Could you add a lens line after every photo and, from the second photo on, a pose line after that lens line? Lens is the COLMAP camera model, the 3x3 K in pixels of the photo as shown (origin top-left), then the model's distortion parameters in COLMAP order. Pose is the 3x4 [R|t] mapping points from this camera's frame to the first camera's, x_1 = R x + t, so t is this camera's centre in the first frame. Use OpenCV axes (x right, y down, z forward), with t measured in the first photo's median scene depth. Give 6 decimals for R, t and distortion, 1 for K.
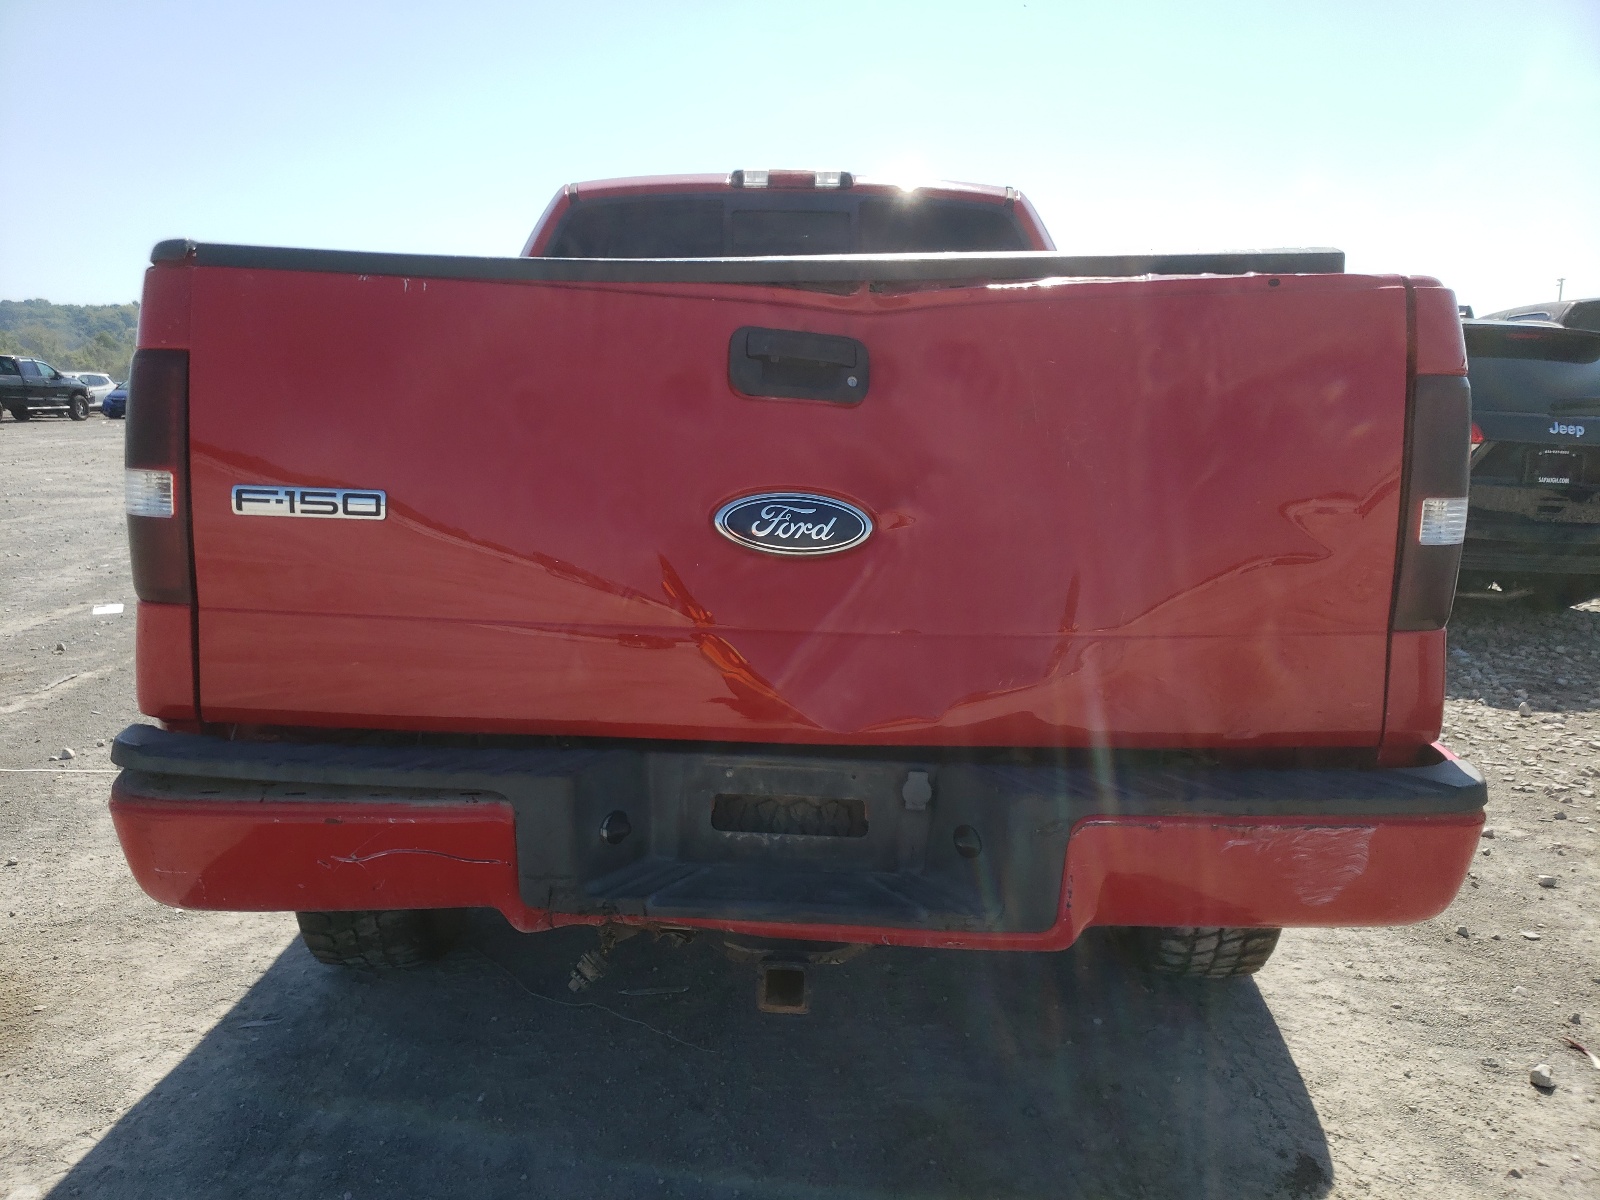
lens RADIAL K [[1238.9, 0, 800.7], [0, 1238.9, 633.3], [0, 0, 1]] dist [0.044426, -0.014397]
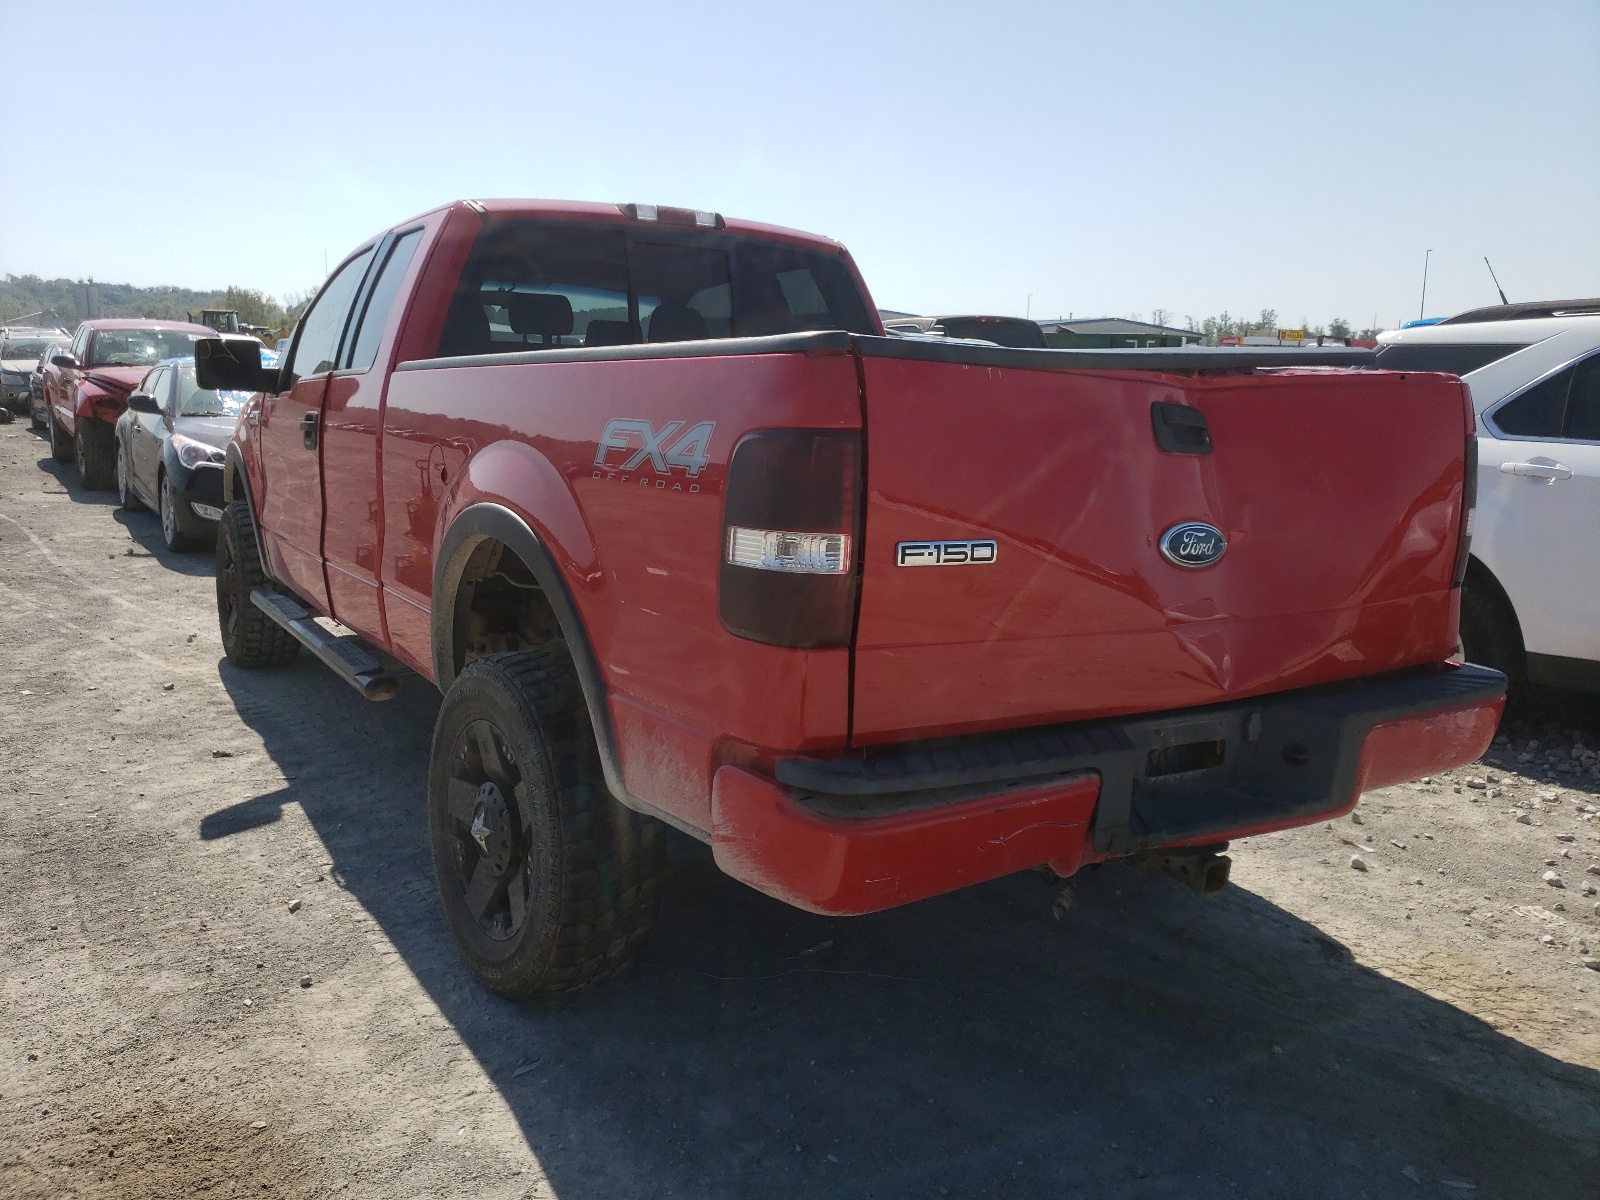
lens RADIAL K [[1238.9, 0, 794.0], [0, 1238.9, 598.5], [0, 0, 1]] dist [0.044426, -0.014397]
pose [[0.850097, -0.083081, 0.520032, -1.135441], [0.085060, 0.996173, 0.020102, -0.096767], [-0.519712, 0.027145, 0.853910, 0.053112]]
